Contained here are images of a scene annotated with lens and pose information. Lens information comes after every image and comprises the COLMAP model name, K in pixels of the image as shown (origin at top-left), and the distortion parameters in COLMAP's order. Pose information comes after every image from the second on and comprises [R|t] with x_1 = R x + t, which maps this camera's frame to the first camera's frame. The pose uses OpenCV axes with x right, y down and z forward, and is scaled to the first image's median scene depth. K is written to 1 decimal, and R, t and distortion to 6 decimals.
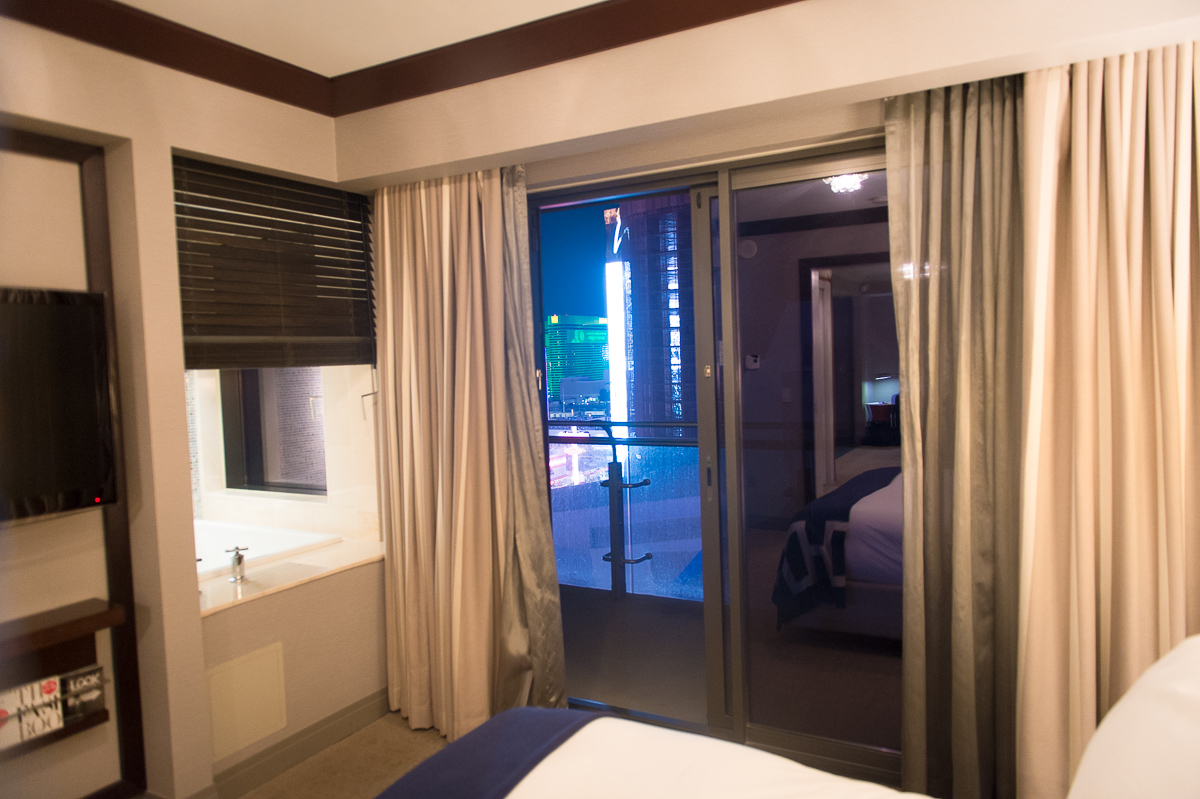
lens RADIAL K [[803.2, 0, 602.6], [0, 803.2, 396.5], [0, 0, 1]] dist [0.004052, -0.004701]
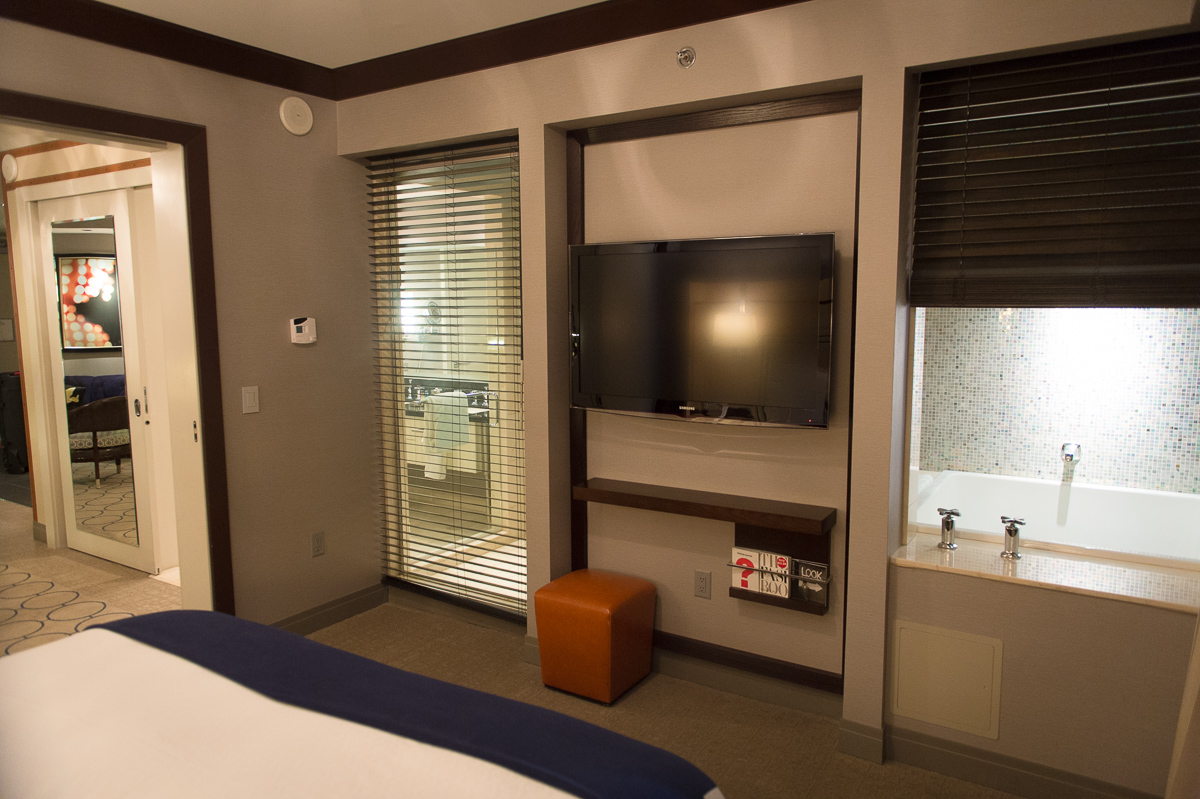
lens RADIAL K [[803.2, 0, 600.0], [0, 803.2, 404.6], [0, 0, 1]] dist [0.004052, -0.004701]
pose [[-0.056431, 0.161980, -0.985179, 0.414500], [-0.044237, 0.985377, 0.164547, -0.055800], [0.997426, 0.052867, -0.048440, 0.633940]]
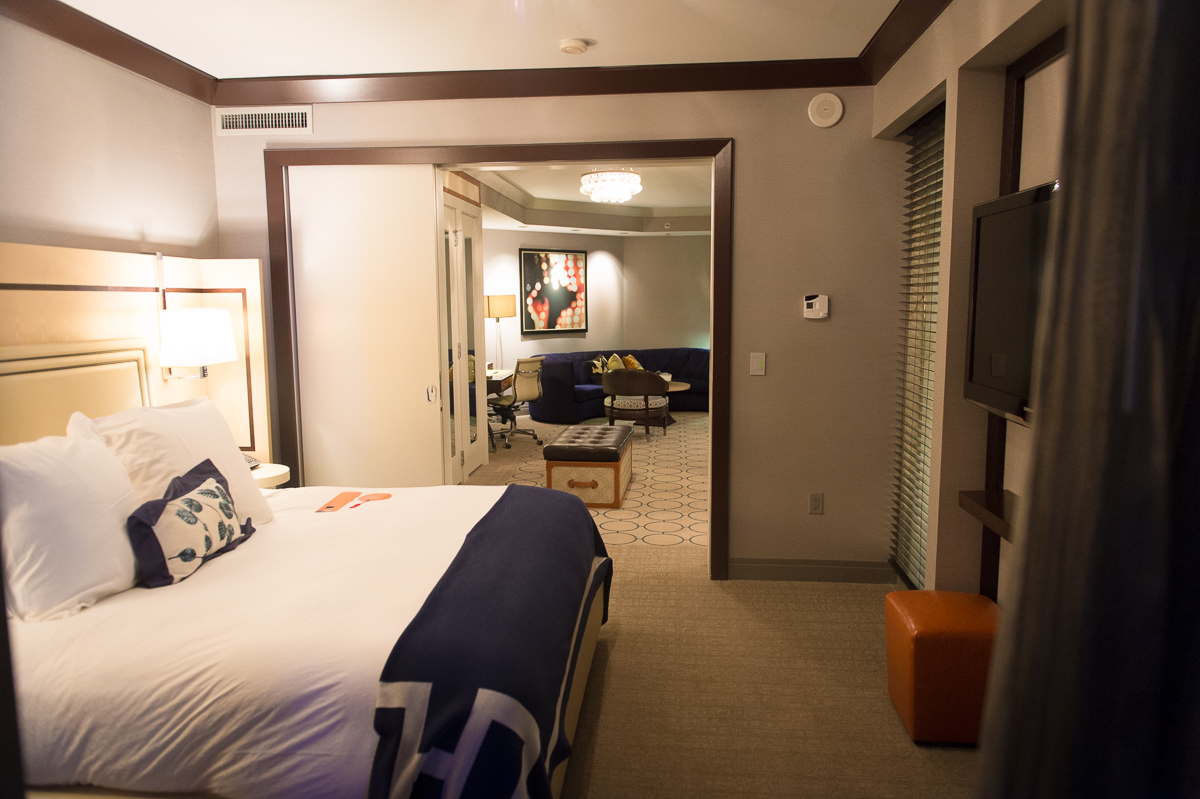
lens RADIAL K [[803.2, 0, 609.8], [0, 803.2, 399.9], [0, 0, 1]] dist [0.004052, -0.004701]
pose [[-0.909730, 0.090783, -0.405153, 0.074050], [0.015196, 0.982430, 0.186013, -0.047175], [0.414921, 0.163065, -0.895126, 1.230523]]
